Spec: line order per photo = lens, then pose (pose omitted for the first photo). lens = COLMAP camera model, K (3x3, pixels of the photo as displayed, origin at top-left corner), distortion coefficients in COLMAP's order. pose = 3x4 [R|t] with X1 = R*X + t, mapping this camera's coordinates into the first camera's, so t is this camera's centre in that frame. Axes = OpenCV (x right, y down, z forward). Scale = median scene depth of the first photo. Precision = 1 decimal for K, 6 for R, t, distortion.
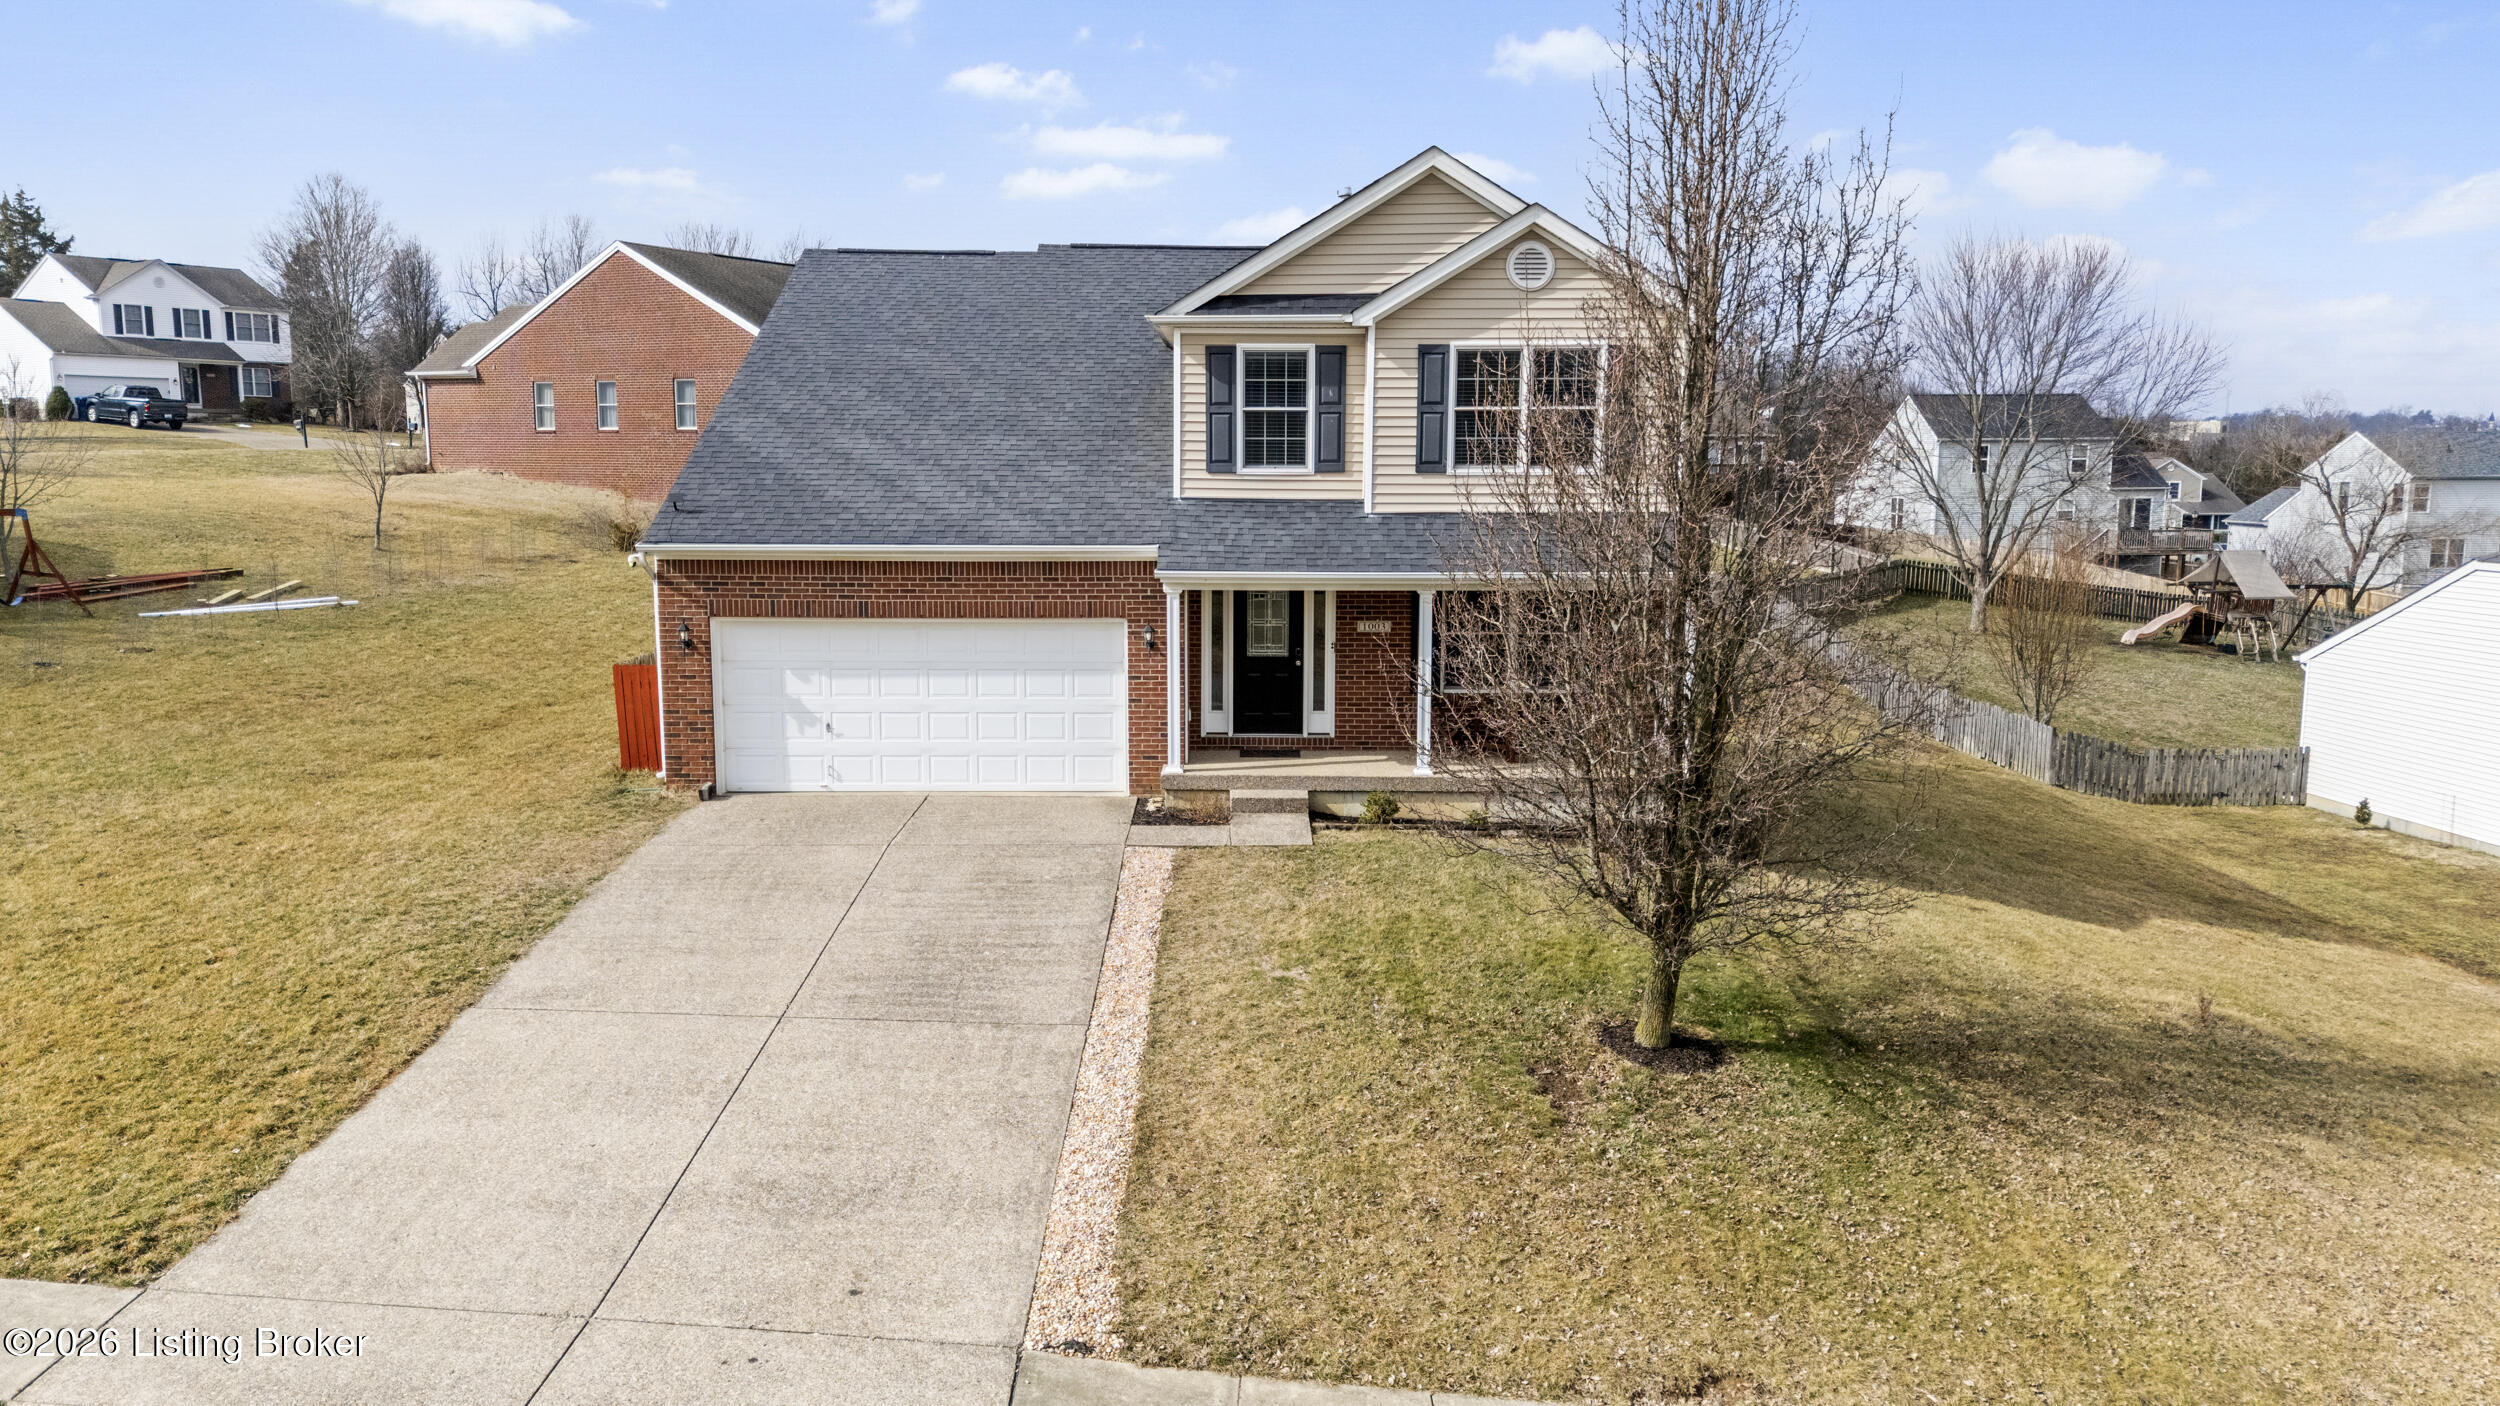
lens RADIAL K [[1832.1, 0, 1232.3], [0, 1832.1, 707.0], [0, 0, 1]] dist [0.039824, -0.026193]
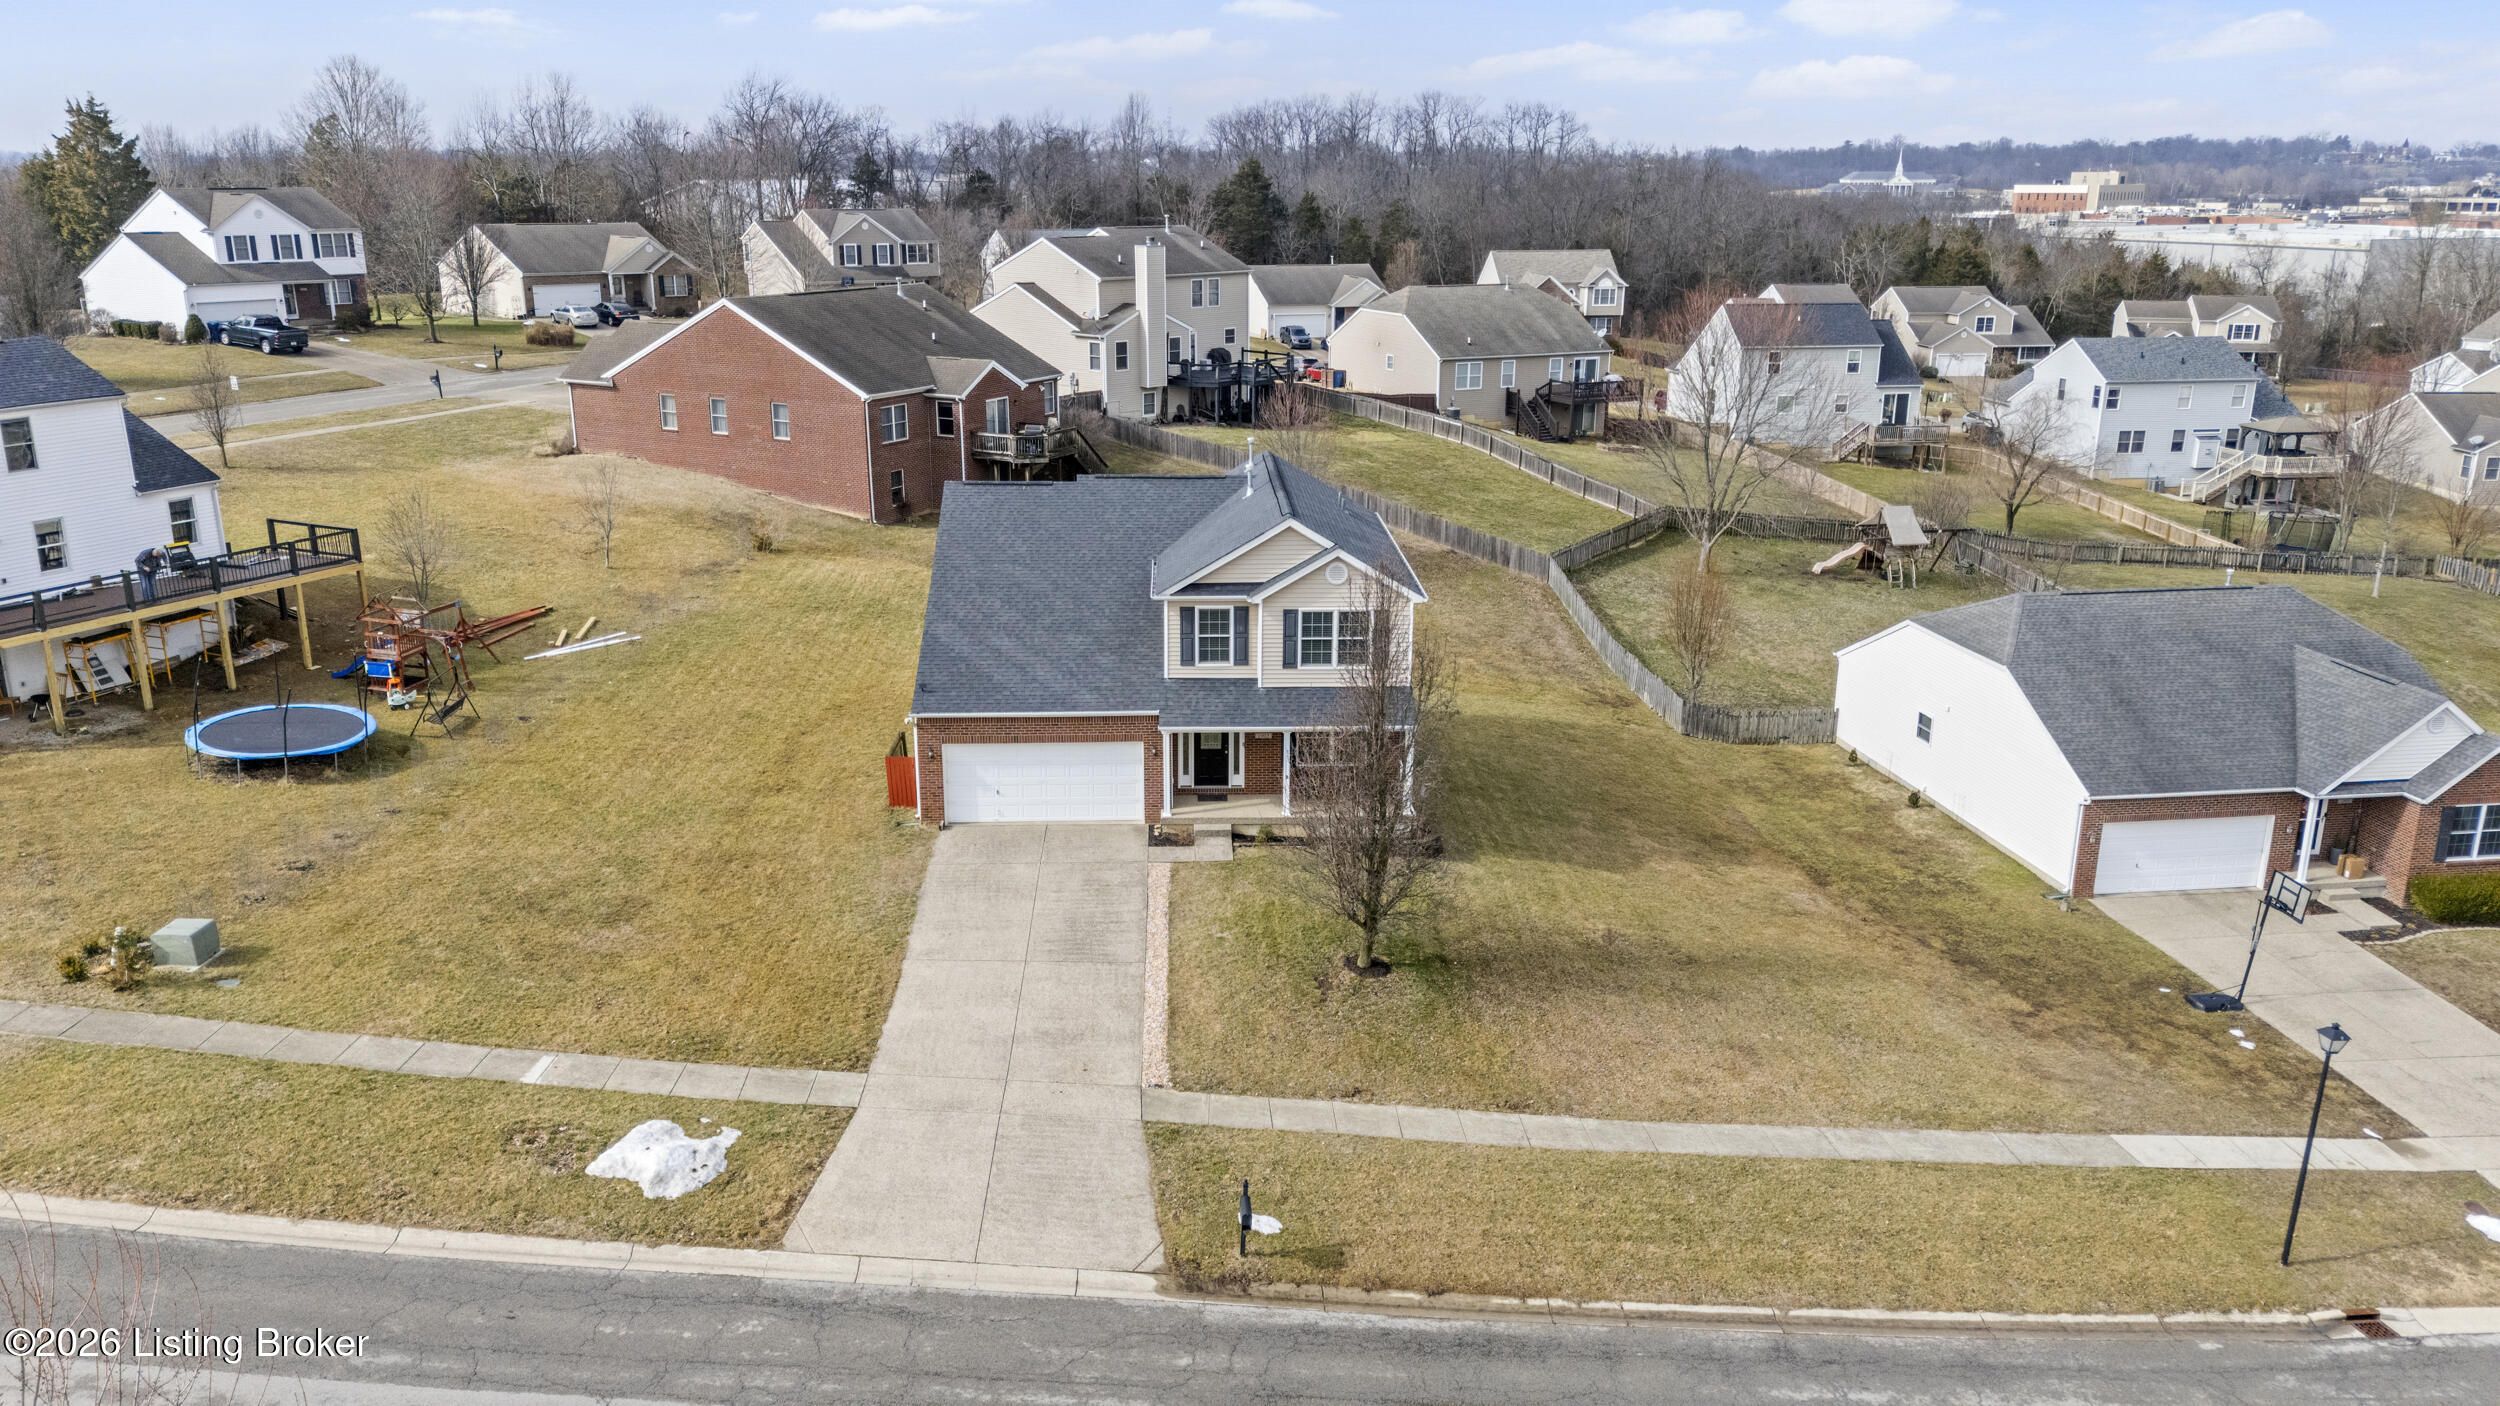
lens RADIAL K [[1832.1, 0, 1238.0], [0, 1832.1, 701.1], [0, 0, 1]] dist [0.039824, -0.026193]
pose [[0.999032, -0.009761, 0.042889, -0.038702], [0.003486, 0.989568, 0.144023, -0.389570], [-0.043848, -0.143734, 0.988644, -1.040793]]
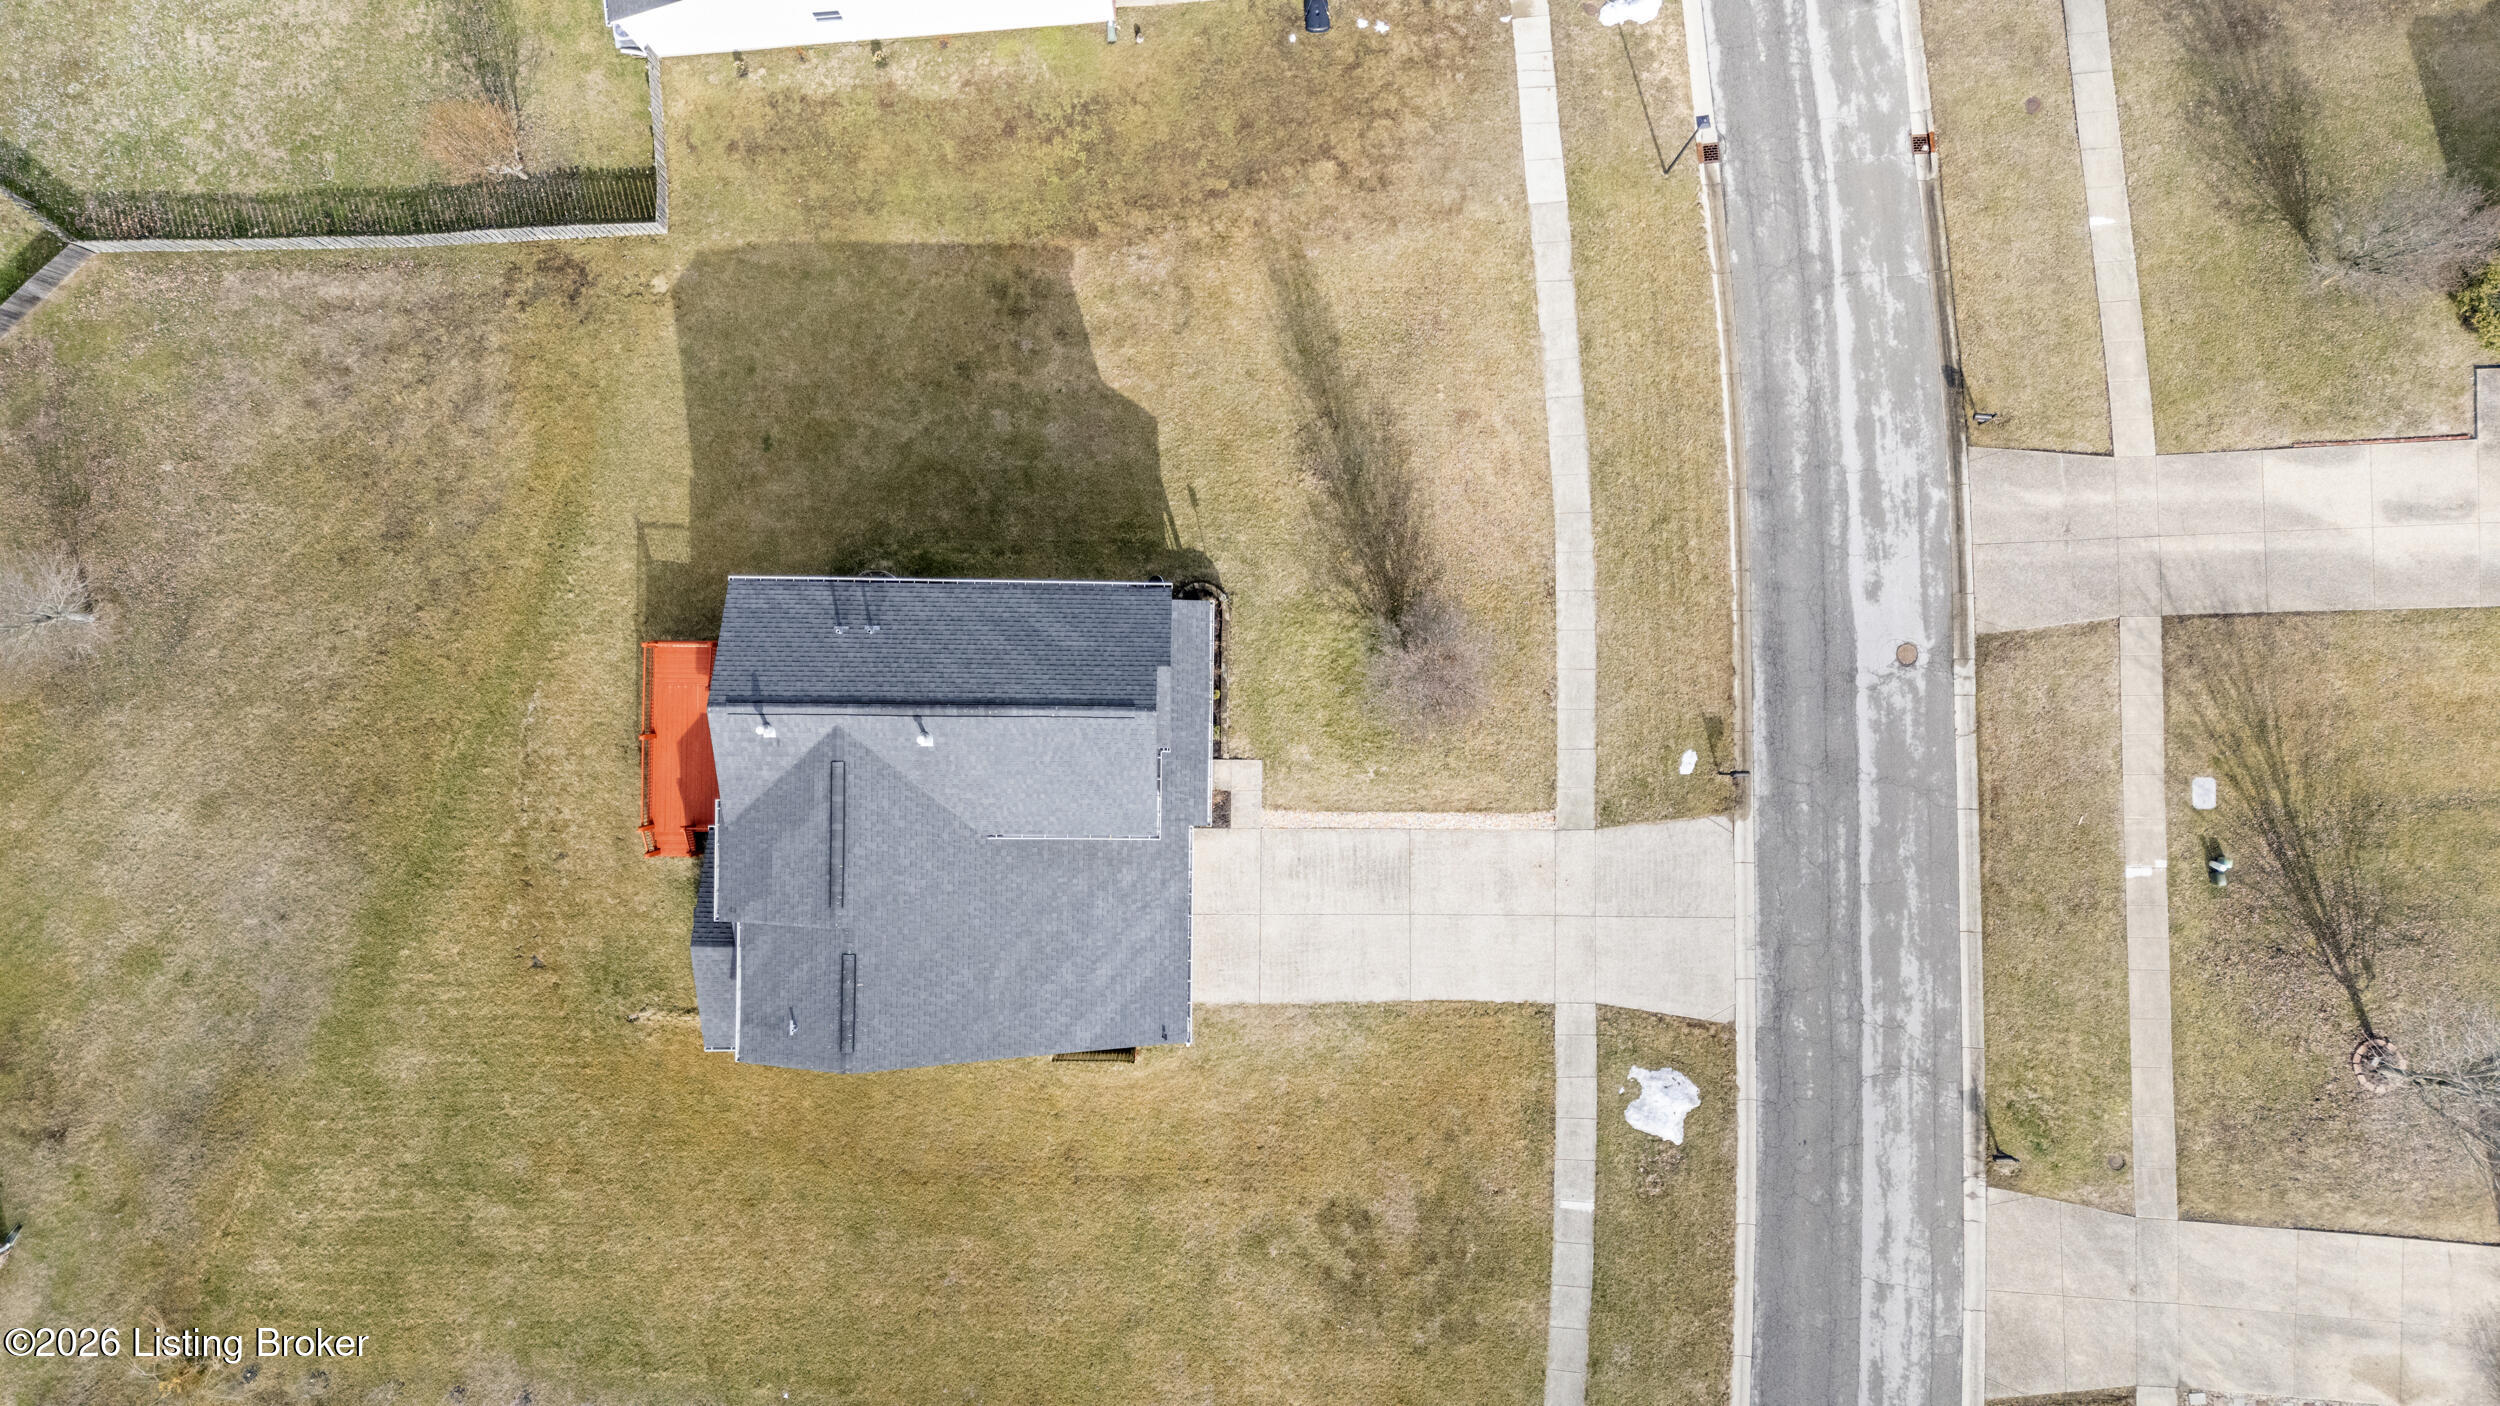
lens RADIAL K [[1832.1, 0, 1241.8], [0, 1832.1, 706.0], [0, 0, 1]] dist [0.039824, -0.026193]
pose [[0.003697, -0.999987, -0.003477, 0.120773], [0.124366, -0.002990, 0.992232, -2.390849], [-0.992229, -0.004100, 0.124354, 0.615628]]
